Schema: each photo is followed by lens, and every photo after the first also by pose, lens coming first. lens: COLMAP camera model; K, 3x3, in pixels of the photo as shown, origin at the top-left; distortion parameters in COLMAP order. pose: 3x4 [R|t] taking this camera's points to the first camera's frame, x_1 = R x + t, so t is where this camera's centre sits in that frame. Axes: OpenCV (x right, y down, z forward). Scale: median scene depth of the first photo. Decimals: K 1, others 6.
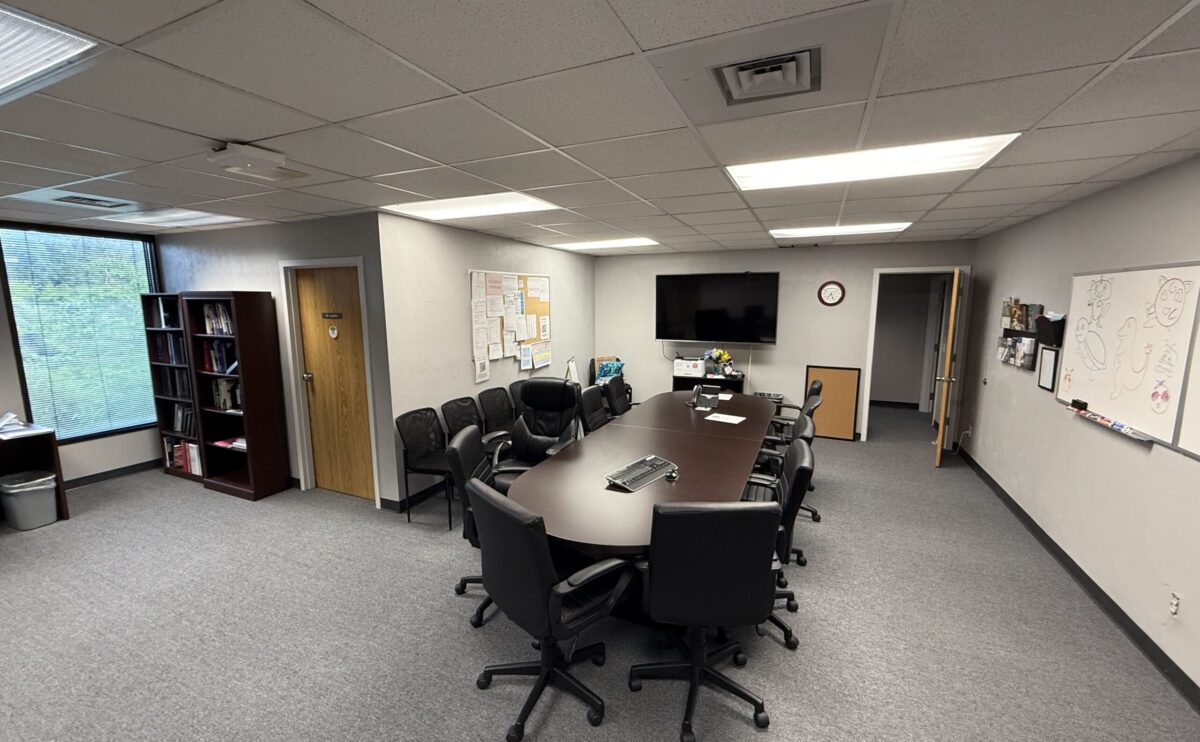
lens RADIAL K [[478.9, 0, 597.8], [0, 478.9, 371.7], [0, 0, 1]] dist [0.001132, -0.000143]
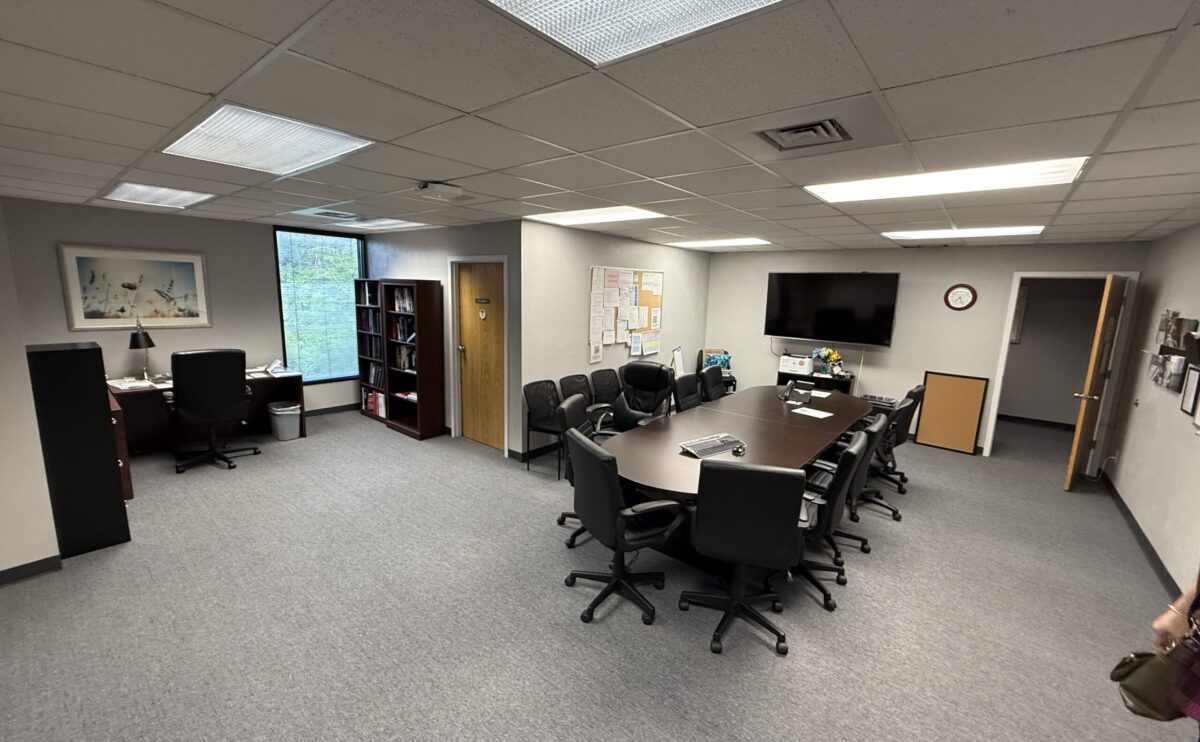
lens RADIAL K [[478.9, 0, 599.7], [0, 478.9, 369.8], [0, 0, 1]] dist [0.001132, -0.000143]
pose [[0.965749, 0.074955, -0.248418, 0.070832], [-0.070769, 0.997160, 0.025748, 0.009055], [0.249643, -0.007286, 0.968311, -0.146834]]
